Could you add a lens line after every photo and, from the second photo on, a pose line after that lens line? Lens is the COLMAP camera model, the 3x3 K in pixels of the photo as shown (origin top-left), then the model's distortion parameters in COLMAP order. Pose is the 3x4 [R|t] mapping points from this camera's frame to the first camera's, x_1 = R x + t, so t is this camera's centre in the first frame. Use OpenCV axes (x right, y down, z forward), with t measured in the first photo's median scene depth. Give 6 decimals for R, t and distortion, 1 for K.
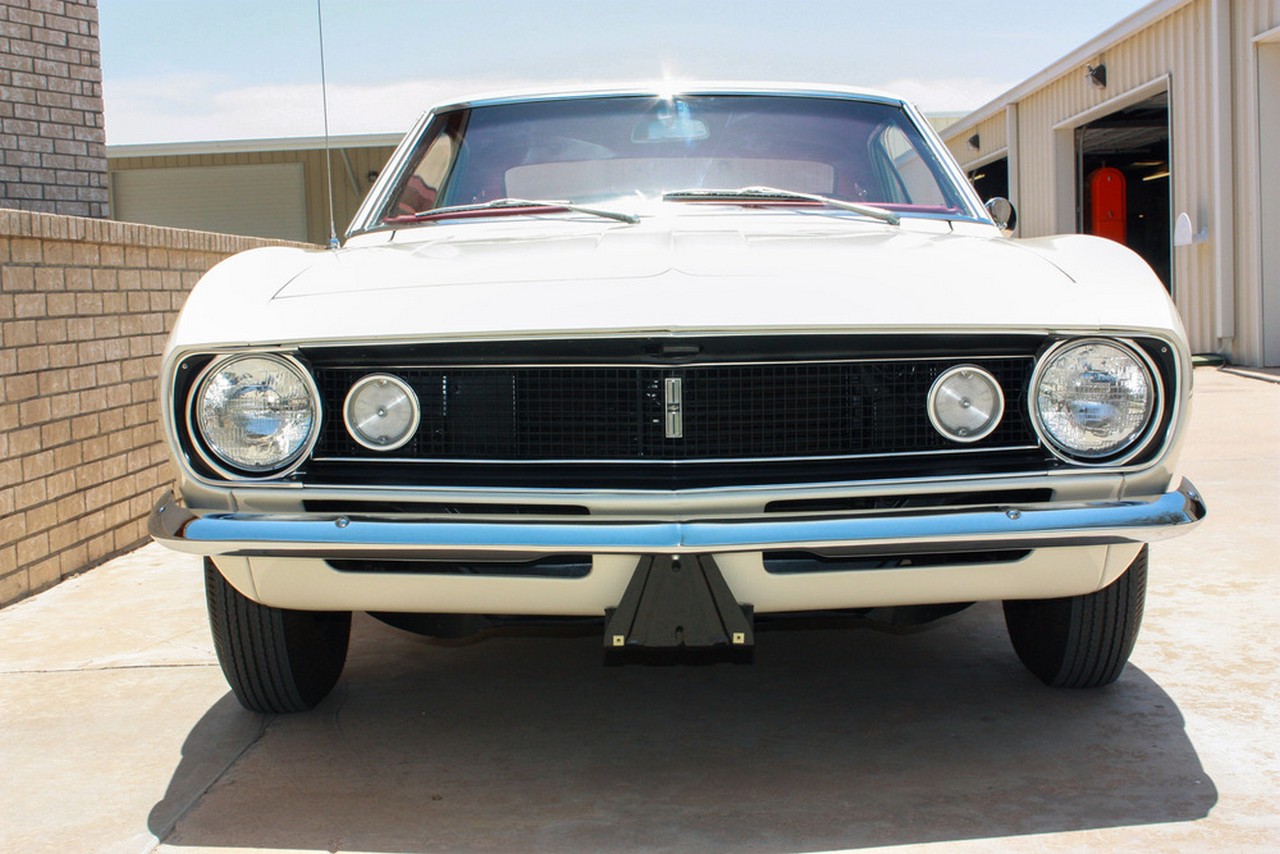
lens RADIAL K [[1759.4, 0, 640.0], [0, 1759.4, 427.0], [0, 0, 1]] dist [-0.053252, 0.144813]
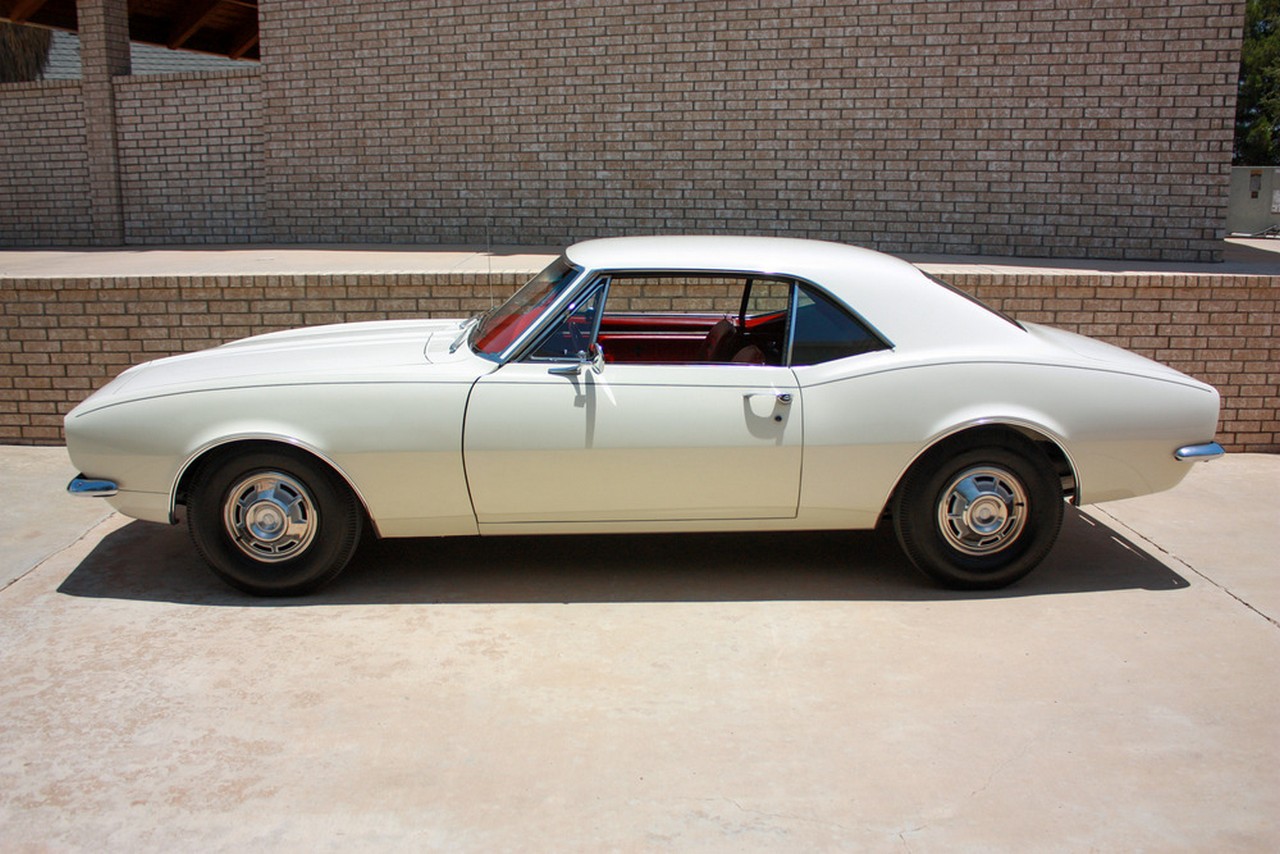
lens RADIAL K [[1162.3, 0, 639.2], [0, 1162.3, 425.1], [0, 0, 1]] dist [-0.151599, 0.143886]
pose [[0.039218, 0.231649, -0.972008, 0.939281], [-0.079816, 0.970375, 0.228040, -0.236529], [0.996038, 0.068639, 0.056546, 0.834707]]
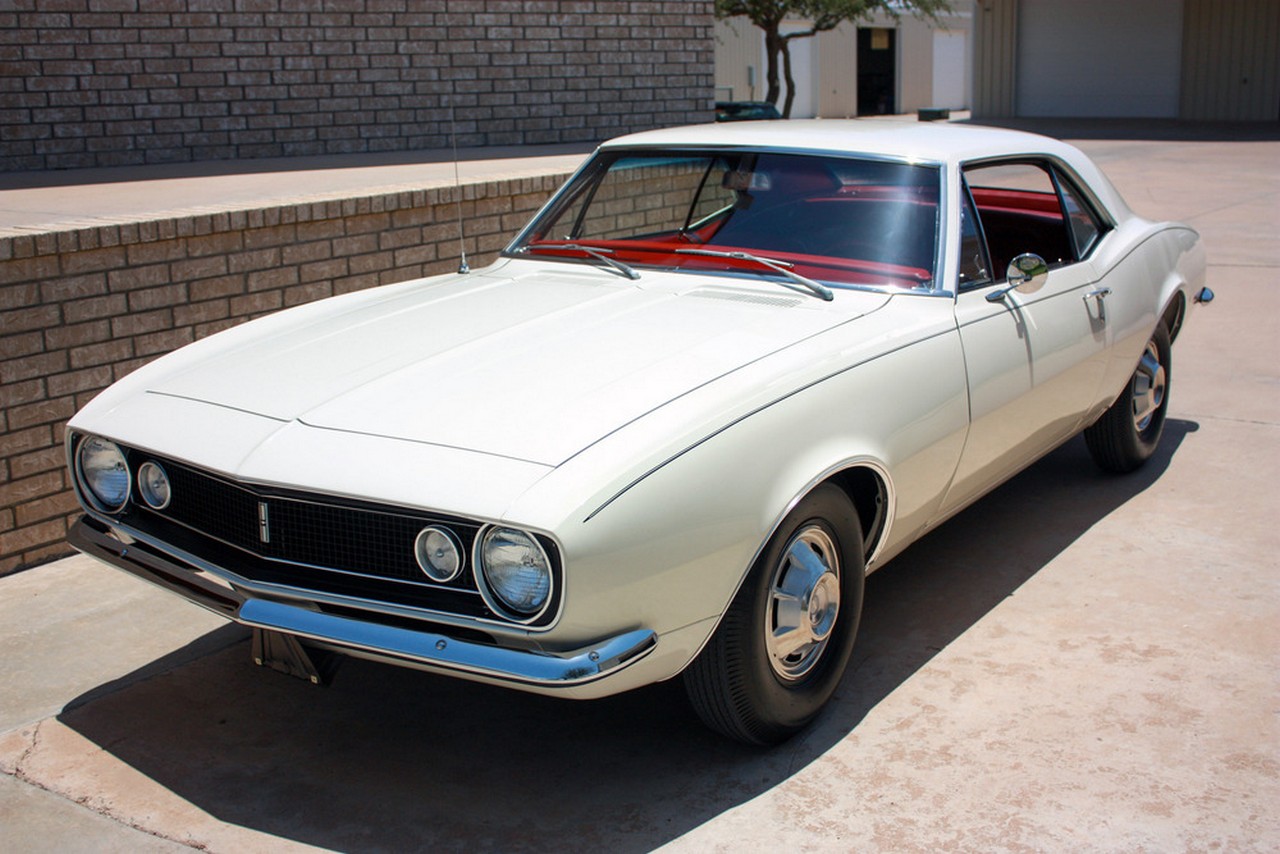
lens RADIAL K [[1506.6, 0, 640.0], [0, 1506.6, 427.0], [0, 0, 1]] dist [-0.104763, 0.180122]
pose [[0.834808, 0.147436, -0.530433, 0.431220], [-0.054207, 0.980805, 0.187306, -0.157334], [0.547866, -0.127611, 0.826775, 0.074658]]
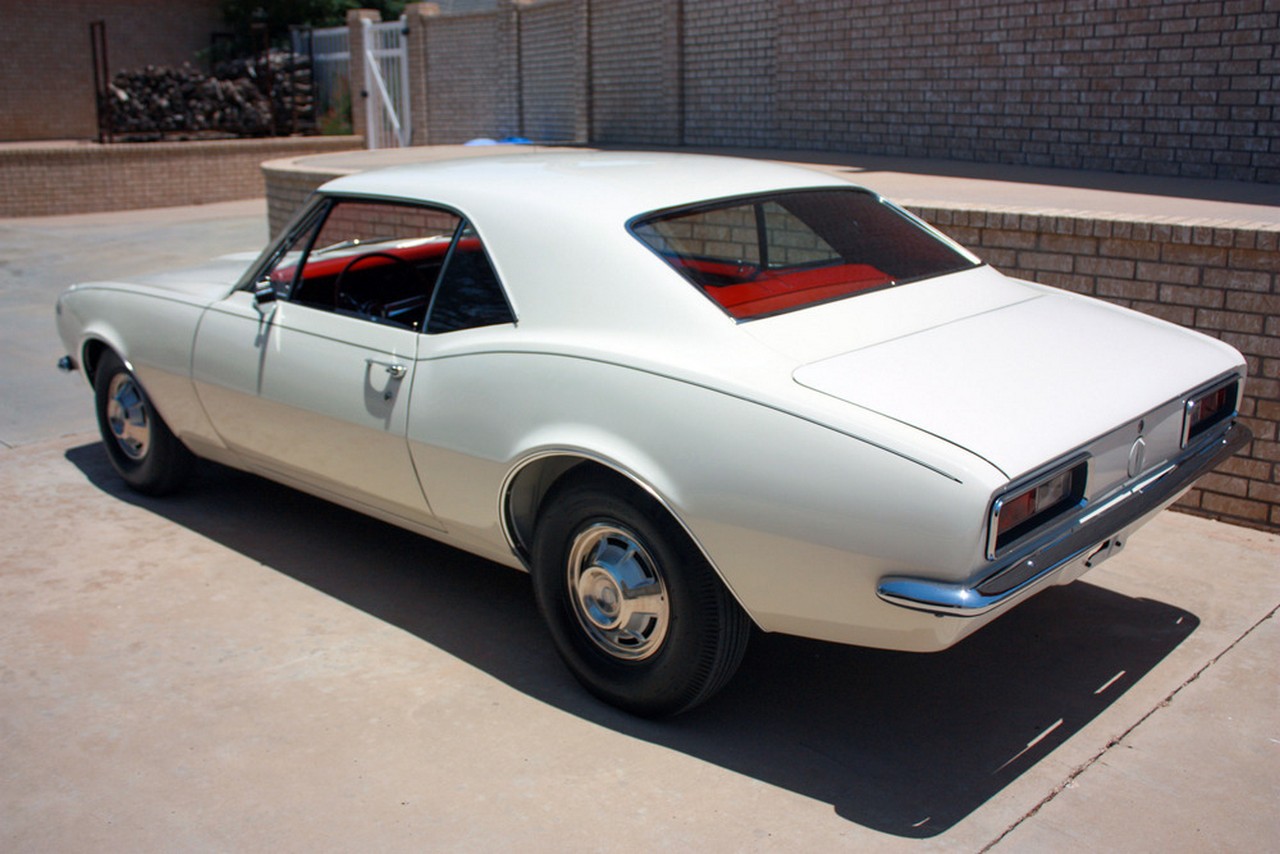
lens RADIAL K [[1260.2, 0, 636.5], [0, 1260.2, 421.7], [0, 0, 1]] dist [-0.138794, 0.146433]
pose [[-0.679563, 0.224455, -0.698437, 0.545467], [-0.023064, 0.945038, 0.326145, -0.270481], [0.733255, 0.237745, -0.637036, 1.480171]]
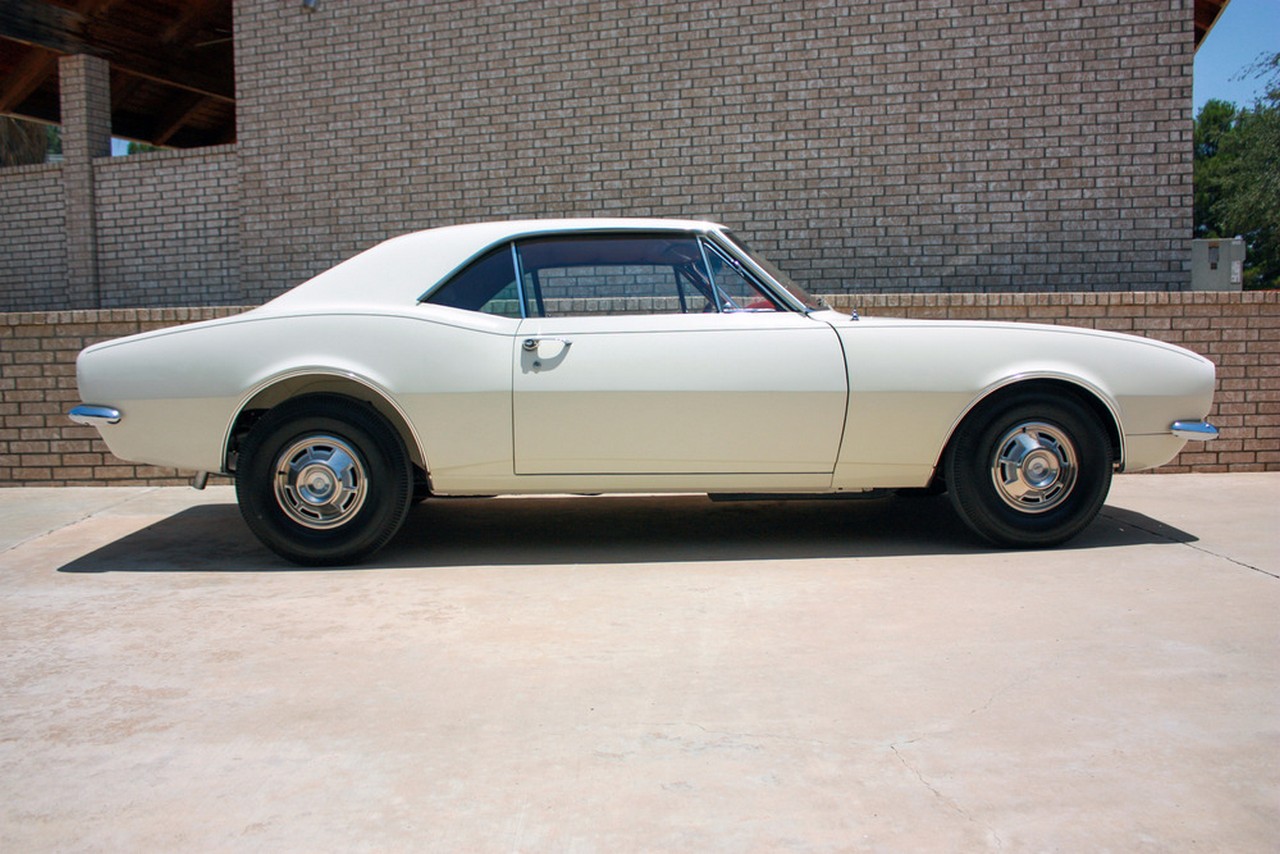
lens RADIAL K [[1133.1, 0, 640.9], [0, 1133.1, 426.7], [0, 0, 1]] dist [-0.160070, 0.153292]
pose [[0.056970, 0.119574, -0.991189, 0.894334], [-0.063500, 0.991226, 0.115929, -0.117037], [0.996354, 0.056336, 0.064063, 0.862651]]
